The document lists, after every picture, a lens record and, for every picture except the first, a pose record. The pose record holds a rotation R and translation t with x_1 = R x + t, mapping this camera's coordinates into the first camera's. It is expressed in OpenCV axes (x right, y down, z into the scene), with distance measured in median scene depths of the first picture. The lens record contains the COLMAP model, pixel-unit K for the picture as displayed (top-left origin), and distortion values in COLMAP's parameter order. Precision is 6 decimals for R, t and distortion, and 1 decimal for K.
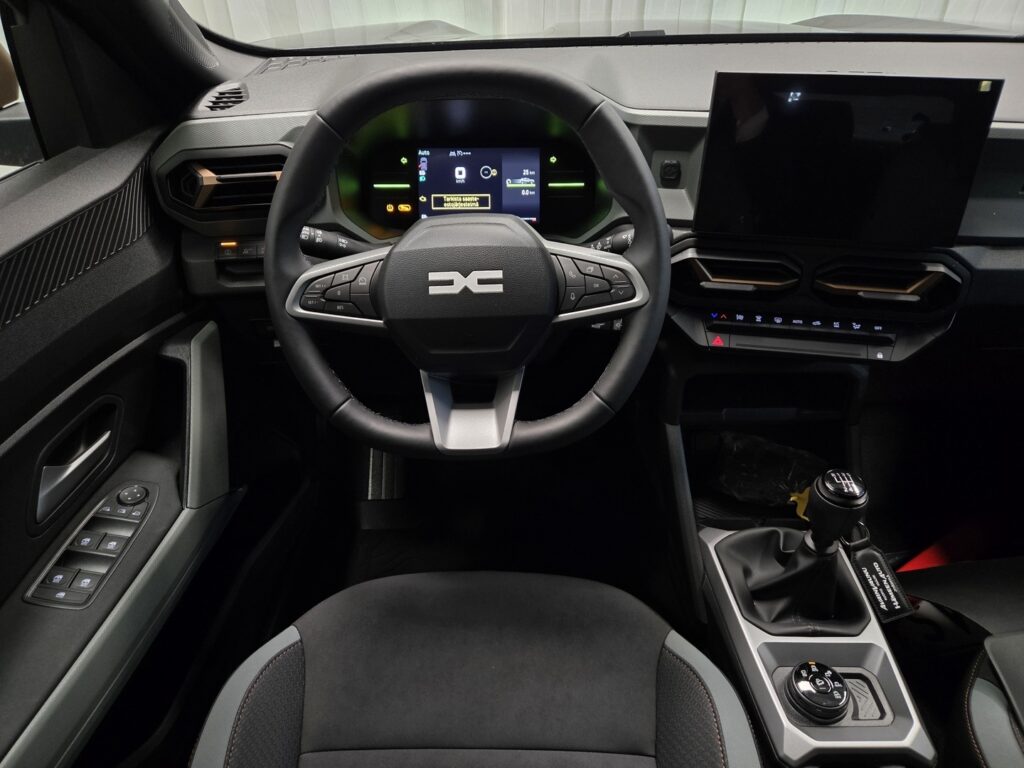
lens RADIAL K [[689.9, 0, 513.3], [0, 689.9, 380.4], [0, 0, 1]] dist [0.084143, -0.000059]
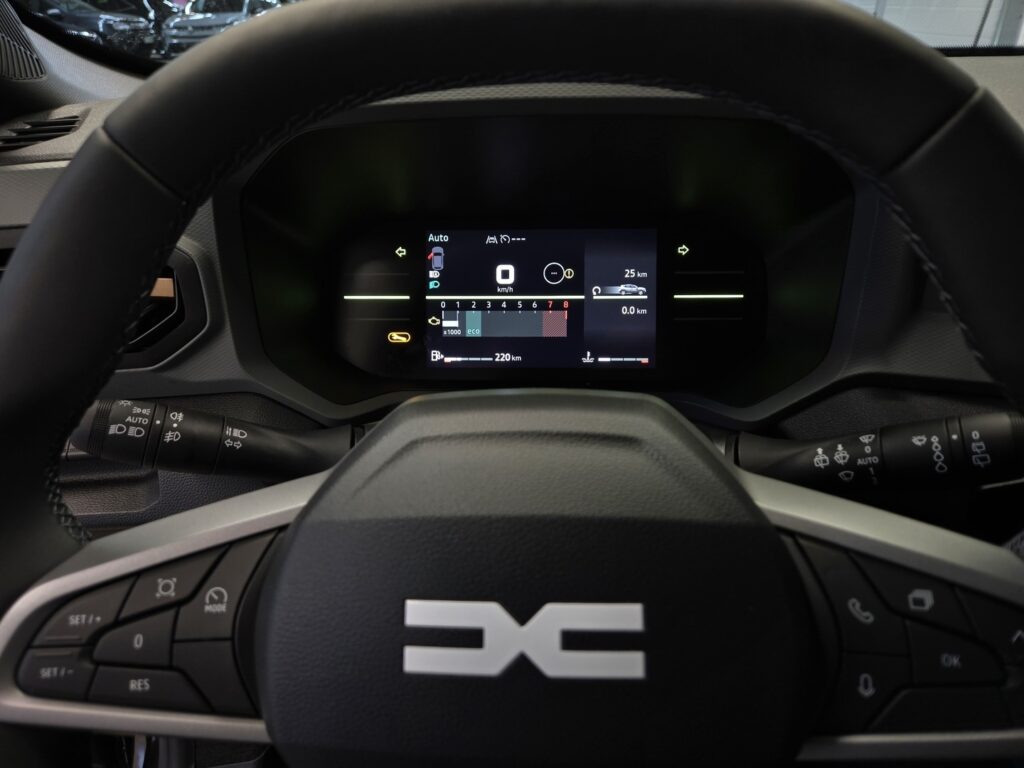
lens RADIAL K [[689.9, 0, 518.0], [0, 689.9, 380.2], [0, 0, 1]] dist [0.084143, -0.000059]
pose [[0.998888, 0.012246, -0.045537, -0.041592], [-0.017236, 0.993688, -0.110845, -0.160247], [0.043893, 0.111507, 0.992794, 0.487005]]
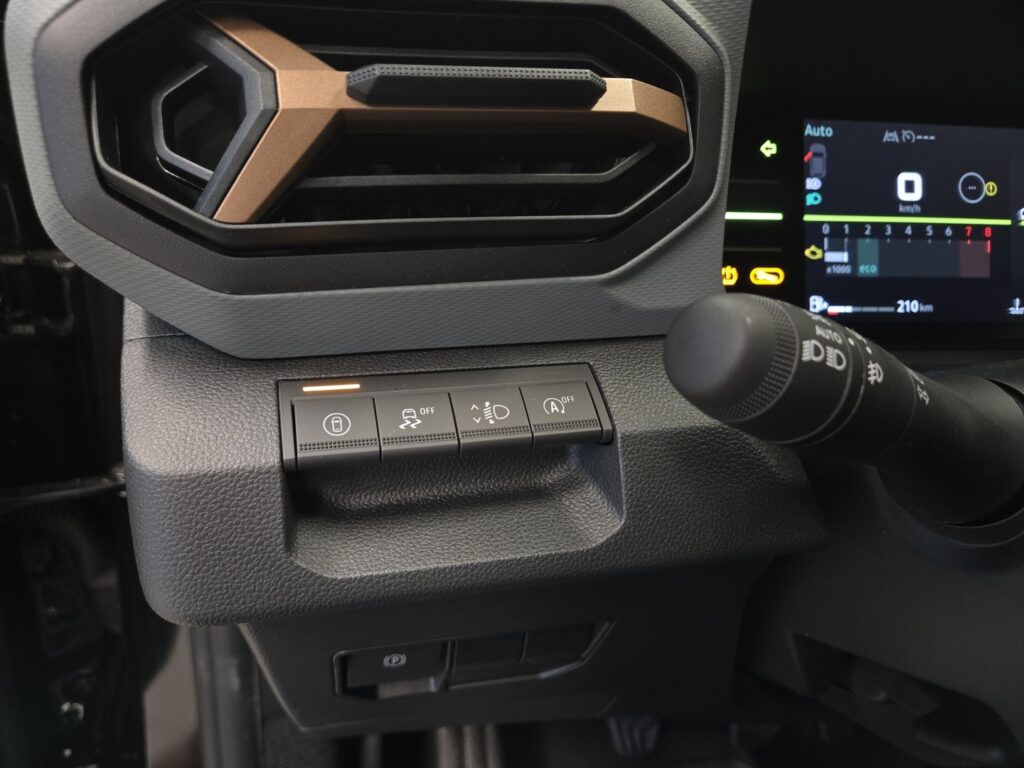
lens RADIAL K [[689.9, 0, 511.3], [0, 689.9, 383.1], [0, 0, 1]] dist [0.084143, -0.000059]
pose [[0.978777, -0.000297, 0.204926, -0.360876], [0.036123, 0.984590, -0.171109, -0.139959], [-0.201717, 0.174880, 0.963705, 0.700231]]
